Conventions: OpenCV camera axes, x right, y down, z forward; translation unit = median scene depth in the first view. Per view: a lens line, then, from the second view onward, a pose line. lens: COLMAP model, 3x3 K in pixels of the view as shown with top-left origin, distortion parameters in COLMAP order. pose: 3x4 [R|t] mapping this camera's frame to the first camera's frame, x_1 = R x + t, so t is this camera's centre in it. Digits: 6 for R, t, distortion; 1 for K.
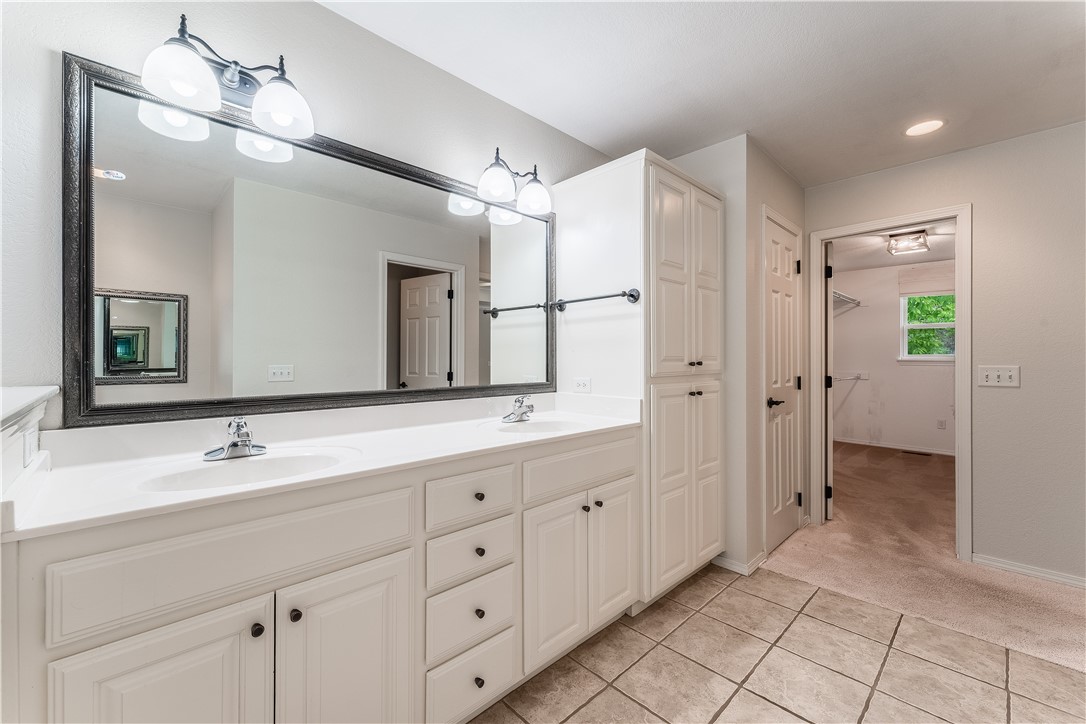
lens RADIAL K [[443.5, 0, 549.0], [0, 443.5, 360.1], [0, 0, 1]] dist [0.000401, -0.000682]
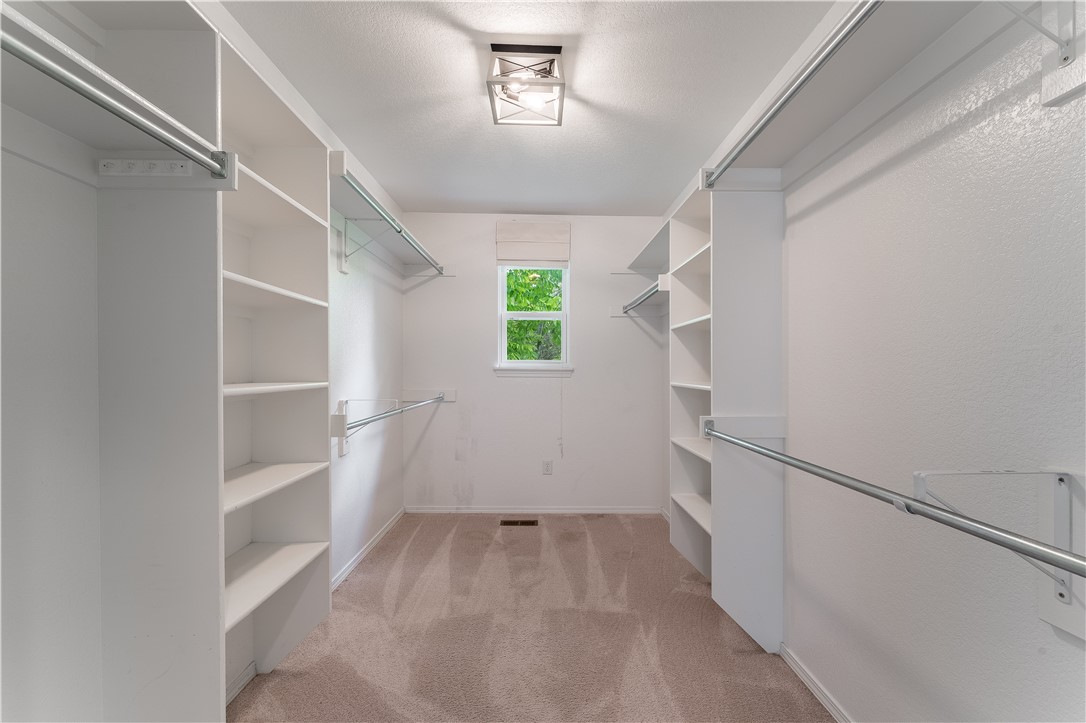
lens RADIAL K [[443.5, 0, 545.0], [0, 443.5, 365.8], [0, 0, 1]] dist [0.000401, -0.000682]
pose [[0.694036, 0.004952, 0.719923, 0.385057], [-0.001595, 0.999984, -0.005341, -0.000830], [-0.719938, 0.002559, 0.694034, 0.513776]]
